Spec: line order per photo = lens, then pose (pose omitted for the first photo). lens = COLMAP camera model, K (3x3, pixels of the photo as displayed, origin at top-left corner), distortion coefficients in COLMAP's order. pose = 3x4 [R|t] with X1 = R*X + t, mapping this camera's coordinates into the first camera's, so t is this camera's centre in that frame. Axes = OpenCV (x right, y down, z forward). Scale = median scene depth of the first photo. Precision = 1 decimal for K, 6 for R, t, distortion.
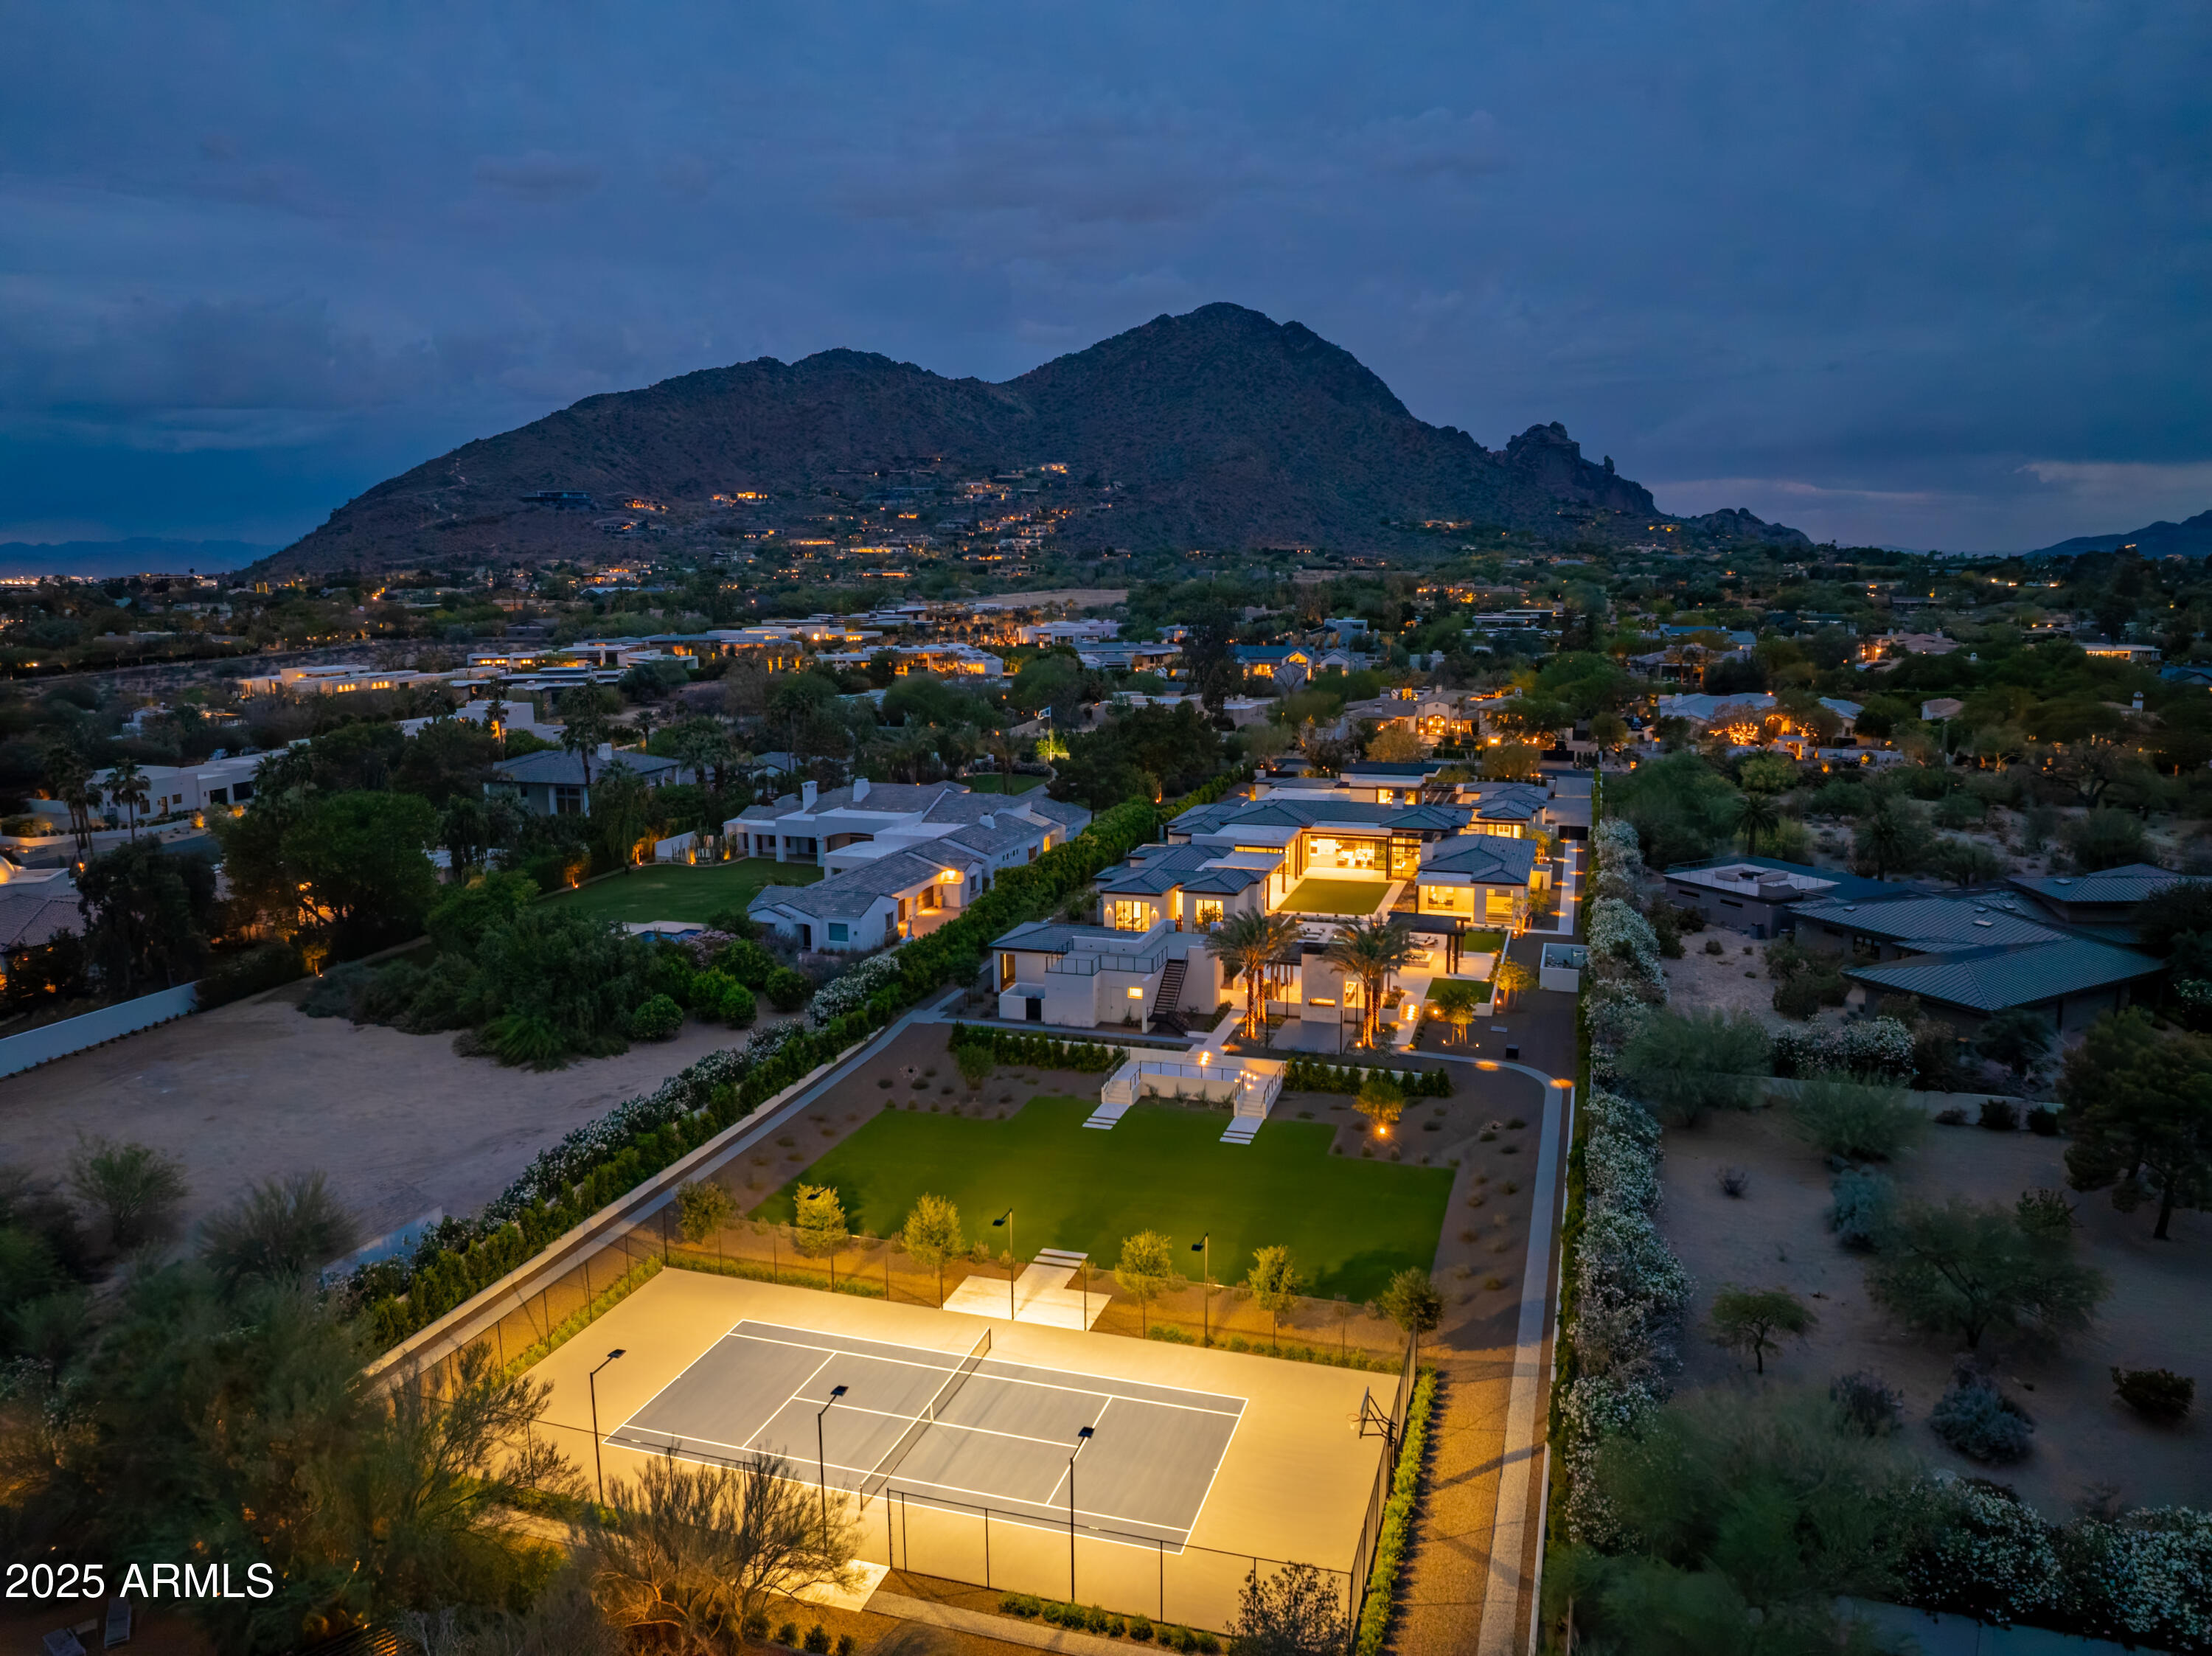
lens RADIAL K [[1566.6, 0, 1130.6], [0, 1566.6, 820.7], [0, 0, 1]] dist [-0.022849, -0.025377]
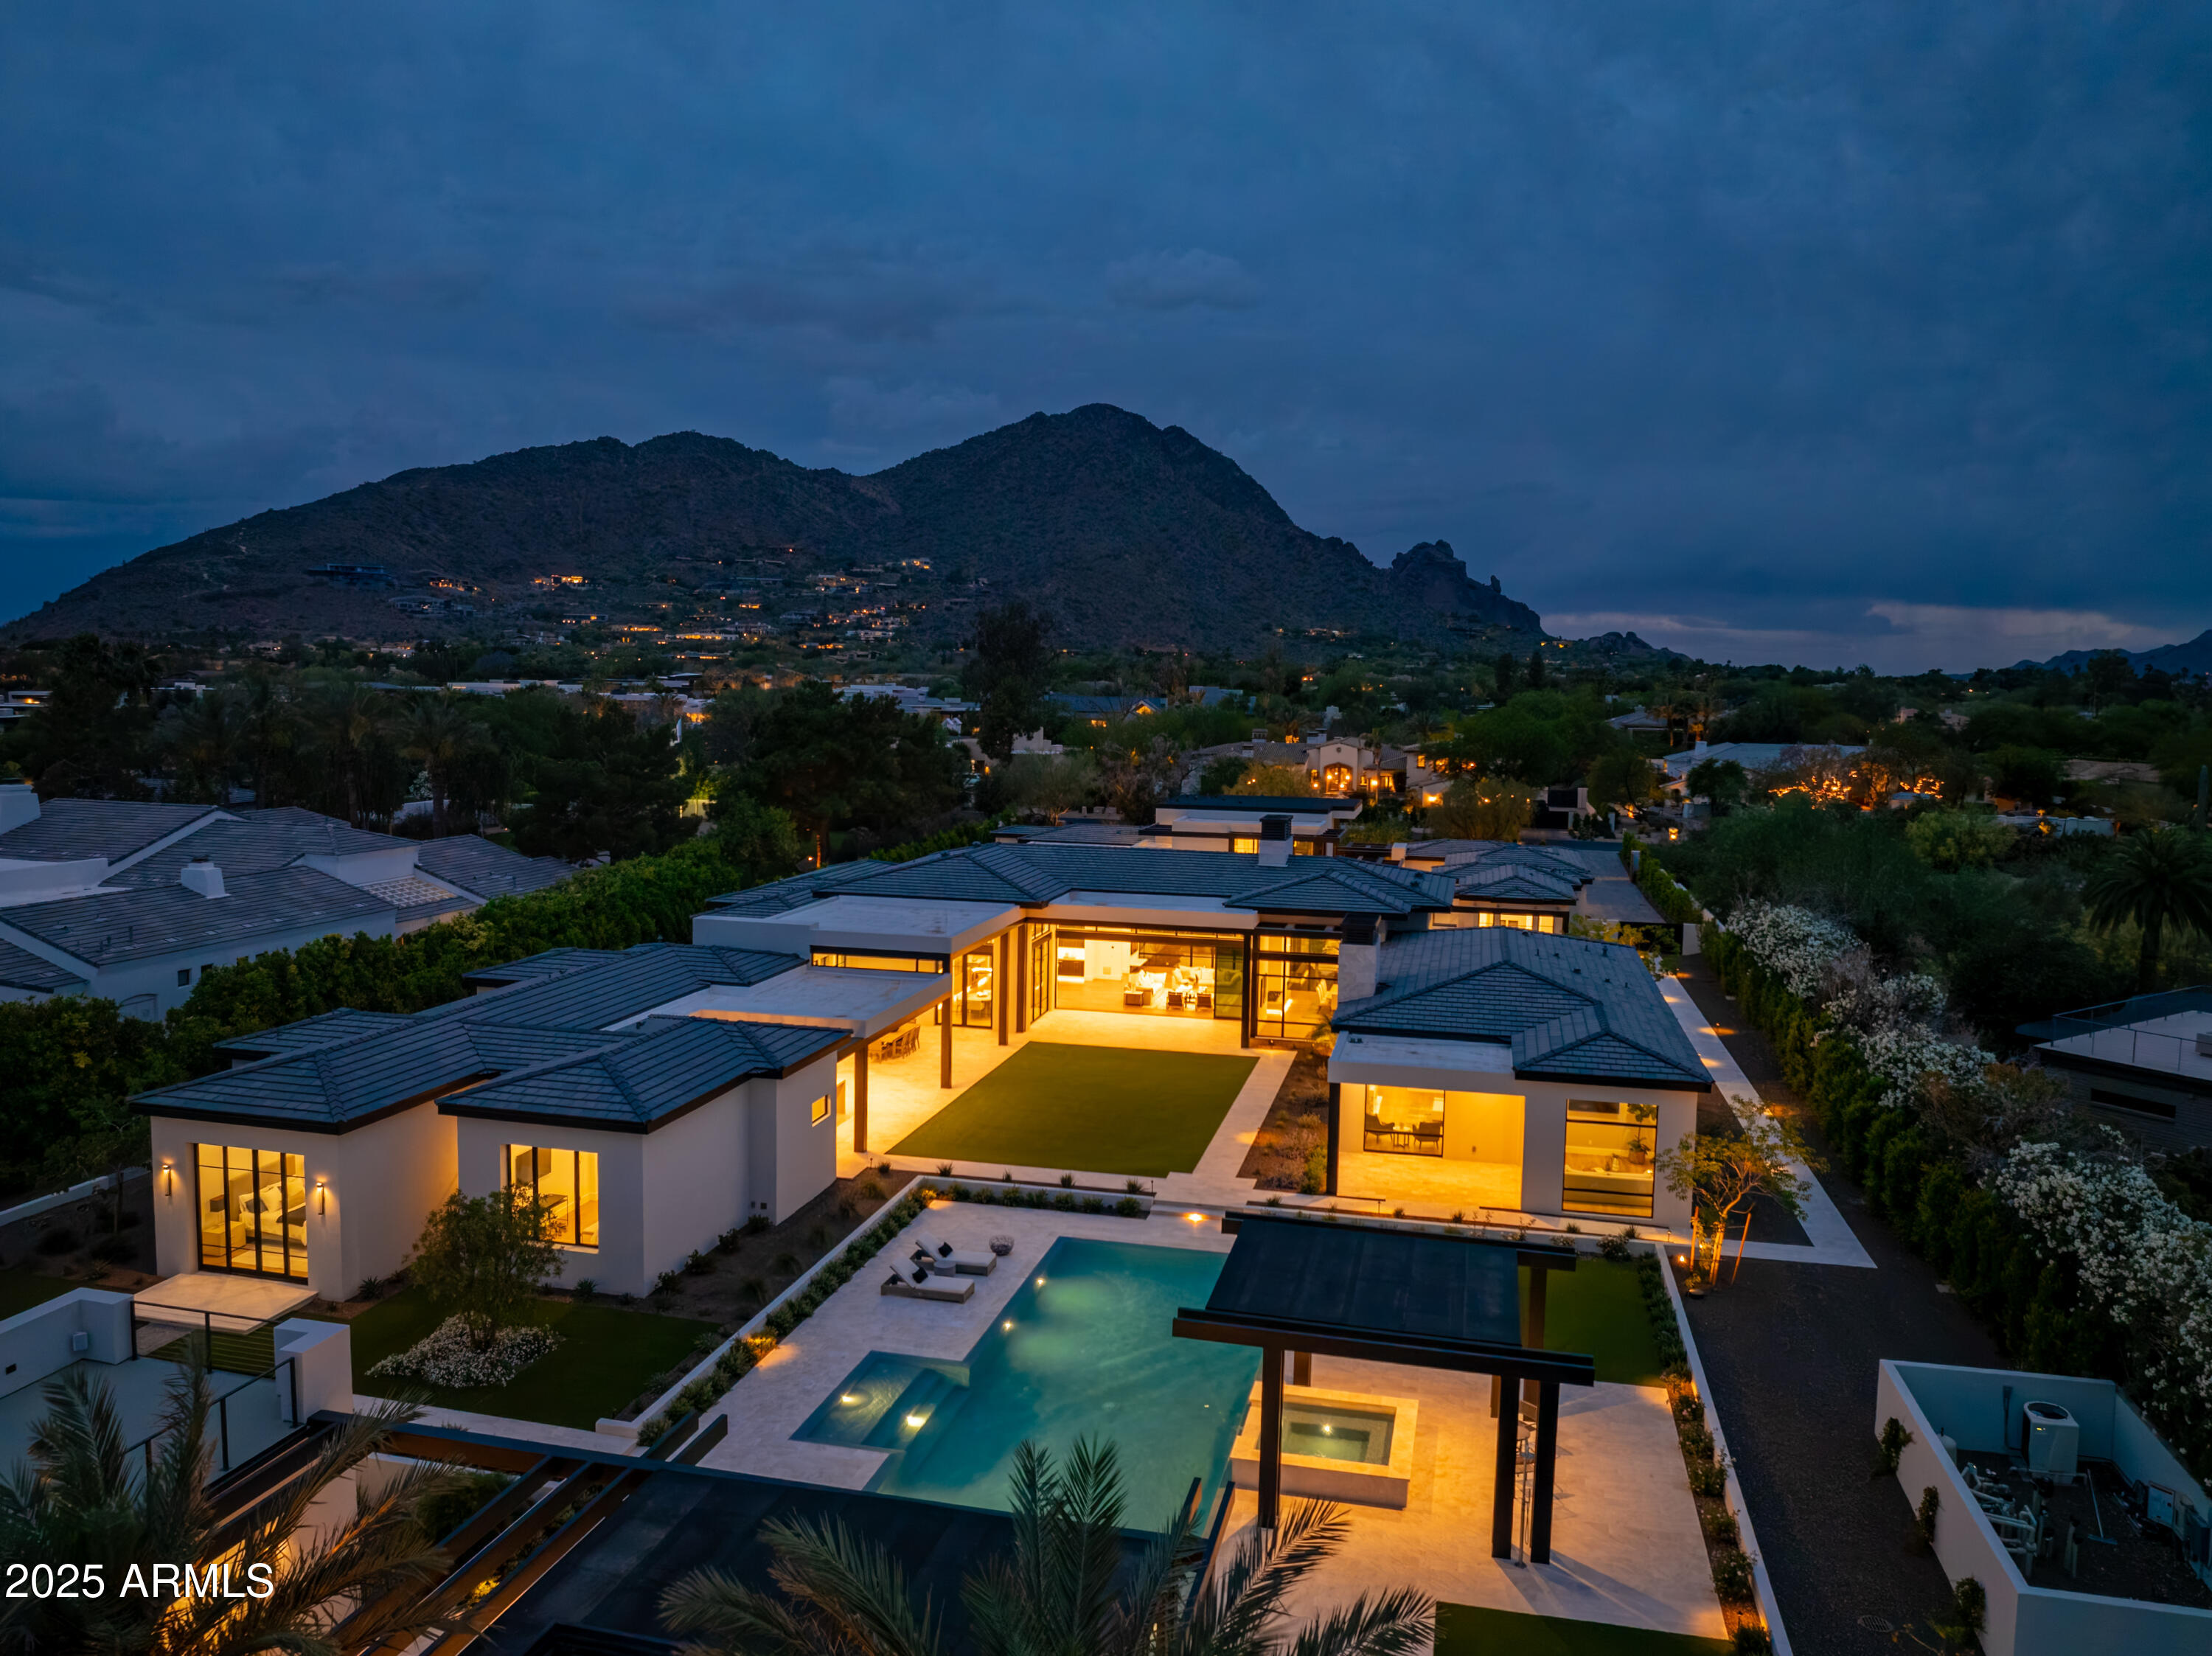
lens RADIAL K [[1566.6, 0, 1130.6], [0, 1566.6, 820.7], [0, 0, 1]] dist [-0.022849, -0.025377]
pose [[0.997172, 0.017326, 0.073122, 0.105532], [-0.011360, 0.996631, -0.081224, 0.013925], [-0.074283, 0.080164, 0.994010, 0.608928]]
